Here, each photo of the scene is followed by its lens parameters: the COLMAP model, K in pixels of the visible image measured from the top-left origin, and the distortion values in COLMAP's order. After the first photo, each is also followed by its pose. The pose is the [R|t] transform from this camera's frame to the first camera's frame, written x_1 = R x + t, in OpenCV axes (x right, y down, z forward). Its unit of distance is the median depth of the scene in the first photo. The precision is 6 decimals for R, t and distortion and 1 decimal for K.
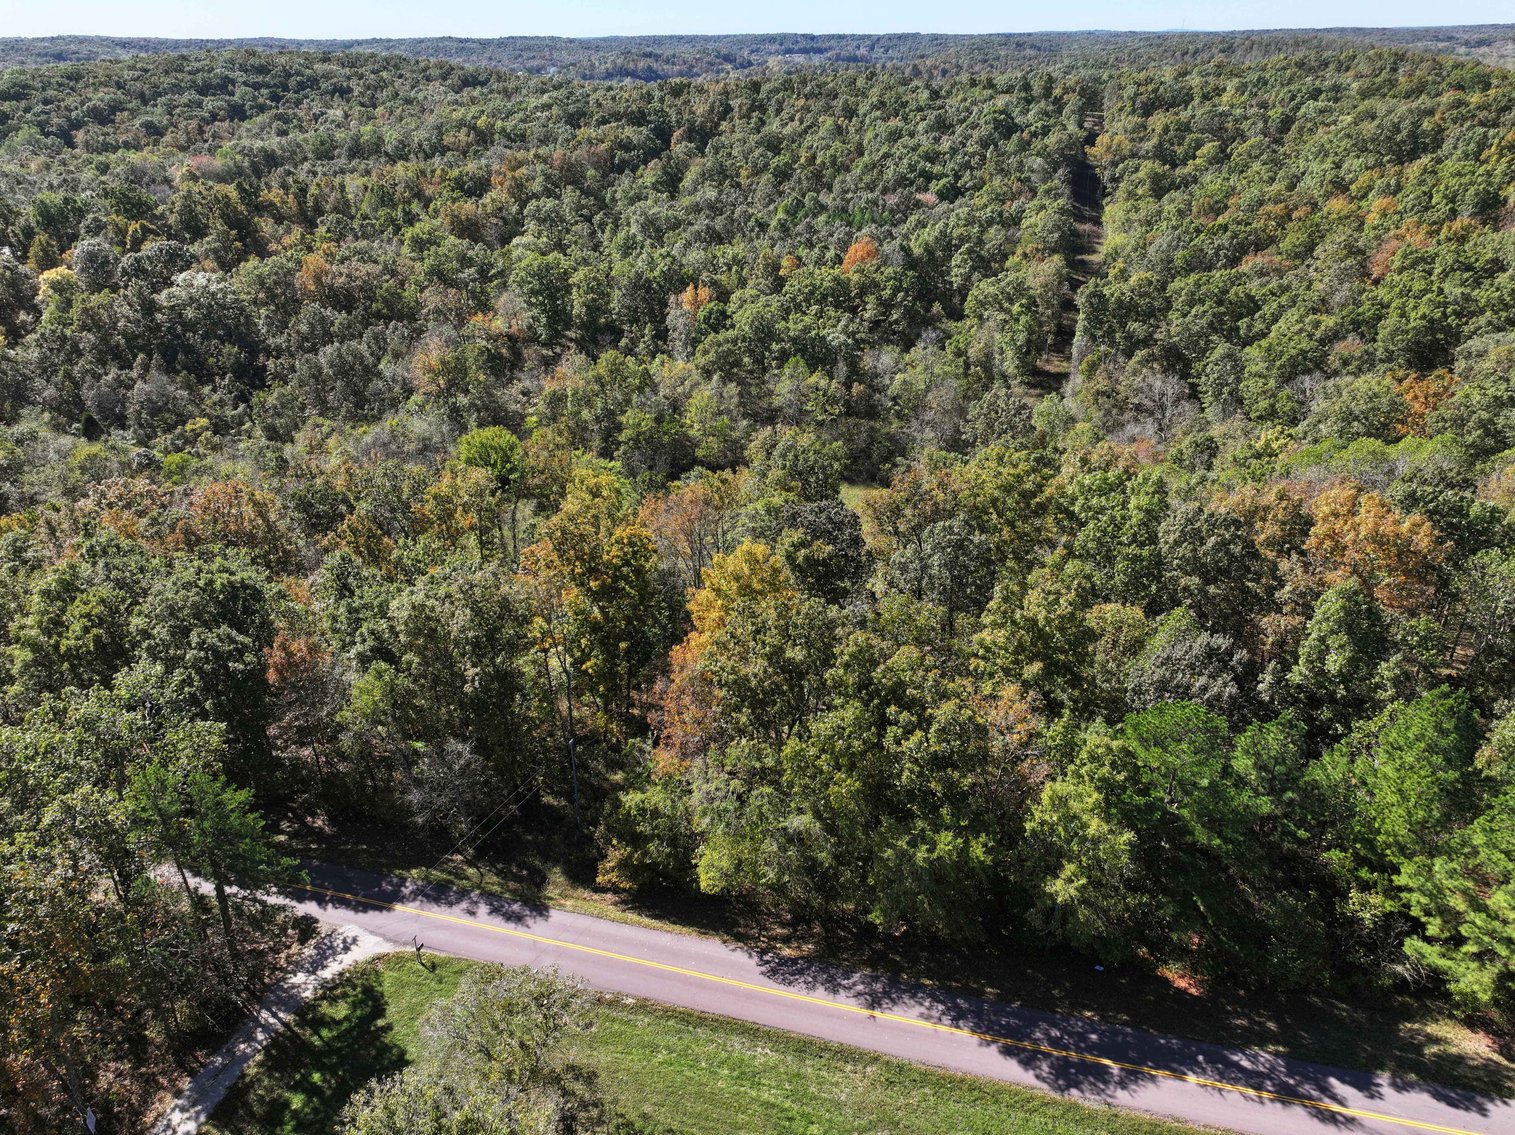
lens RADIAL K [[1054.8, 0, 752.5], [0, 1054.8, 566.9], [0, 0, 1]] dist [-0.006676, 0.026487]
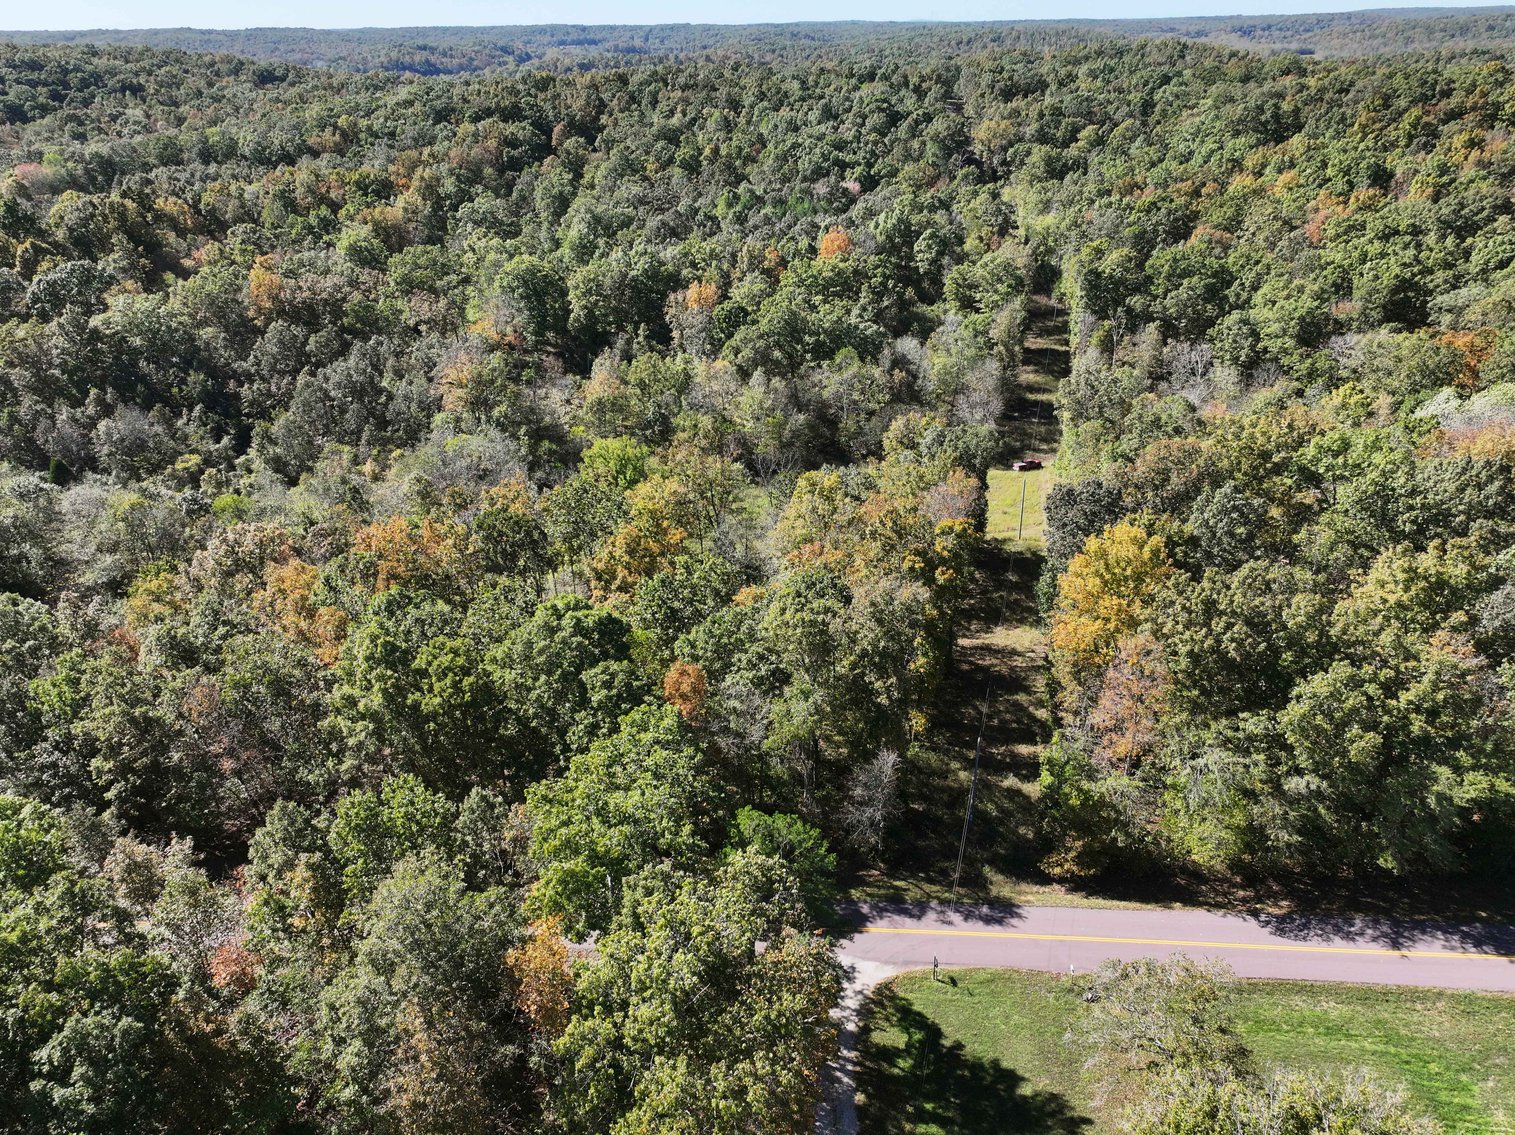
lens RADIAL K [[1054.8, 0, 755.5], [0, 1054.8, 568.4], [0, 0, 1]] dist [-0.006676, 0.026487]
pose [[0.978901, -0.097074, 0.179805, -0.188799], [0.095631, 0.995277, 0.016699, -0.011185], [-0.180577, 0.000848, 0.983560, 0.020563]]
